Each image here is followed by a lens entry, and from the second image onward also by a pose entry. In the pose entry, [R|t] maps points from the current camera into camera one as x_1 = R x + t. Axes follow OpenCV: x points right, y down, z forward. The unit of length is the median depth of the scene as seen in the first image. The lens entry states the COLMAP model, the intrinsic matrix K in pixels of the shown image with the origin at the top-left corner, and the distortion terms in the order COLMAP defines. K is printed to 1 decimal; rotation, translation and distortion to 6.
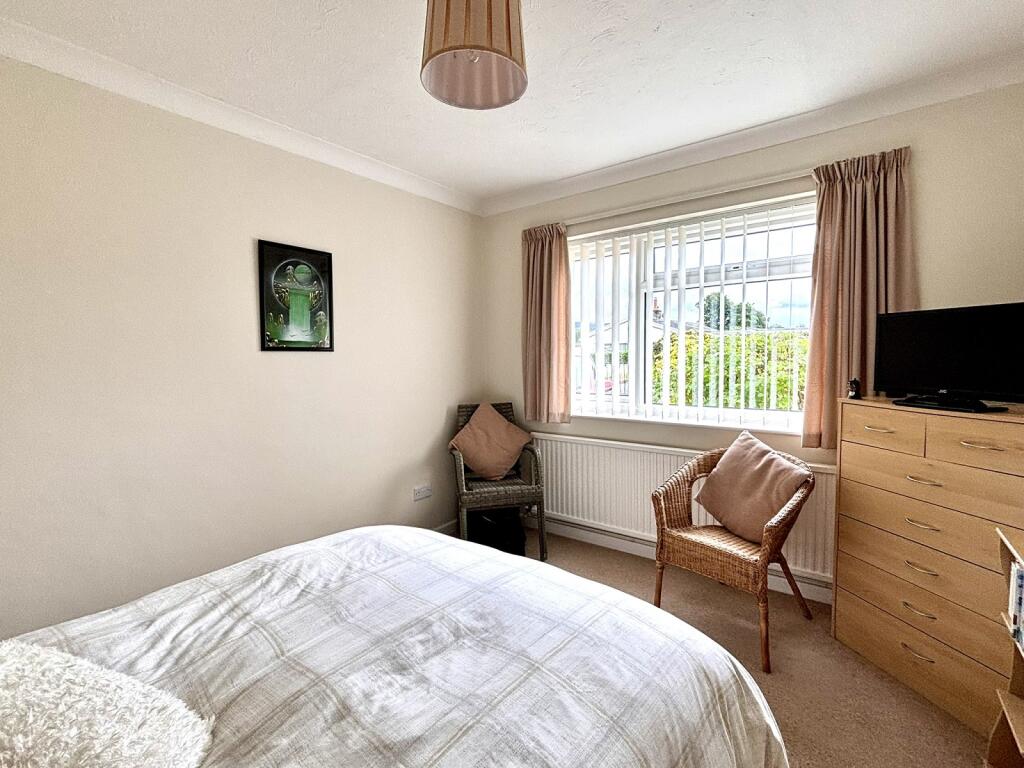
lens RADIAL K [[435.6, 0, 513.0], [0, 435.6, 375.0], [0, 0, 1]] dist [-0.000700, -0.000057]
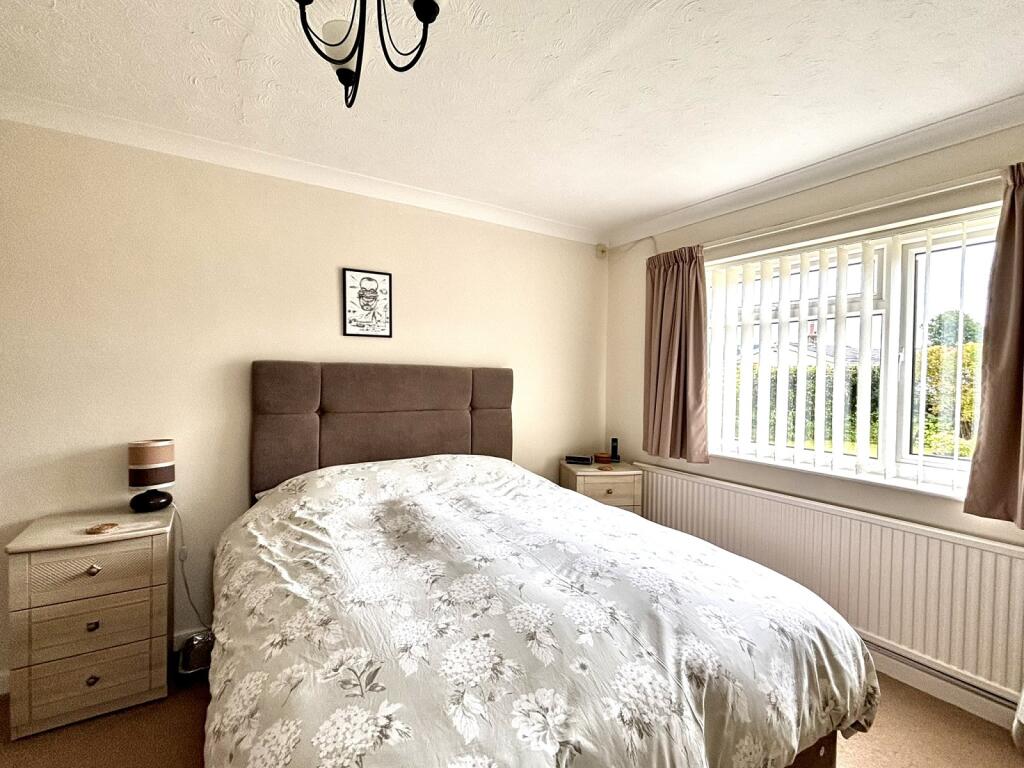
lens RADIAL K [[465.8, 0, 512.0], [0, 465.8, 384.0], [0, 0, 1]] dist [-0.000285, -0.000149]
pose [[0.935165, 0.051493, -0.350451, 0.110483], [-0.065480, 0.997456, -0.028172, 0.000523], [0.348109, 0.049293, 0.936157, -0.074289]]
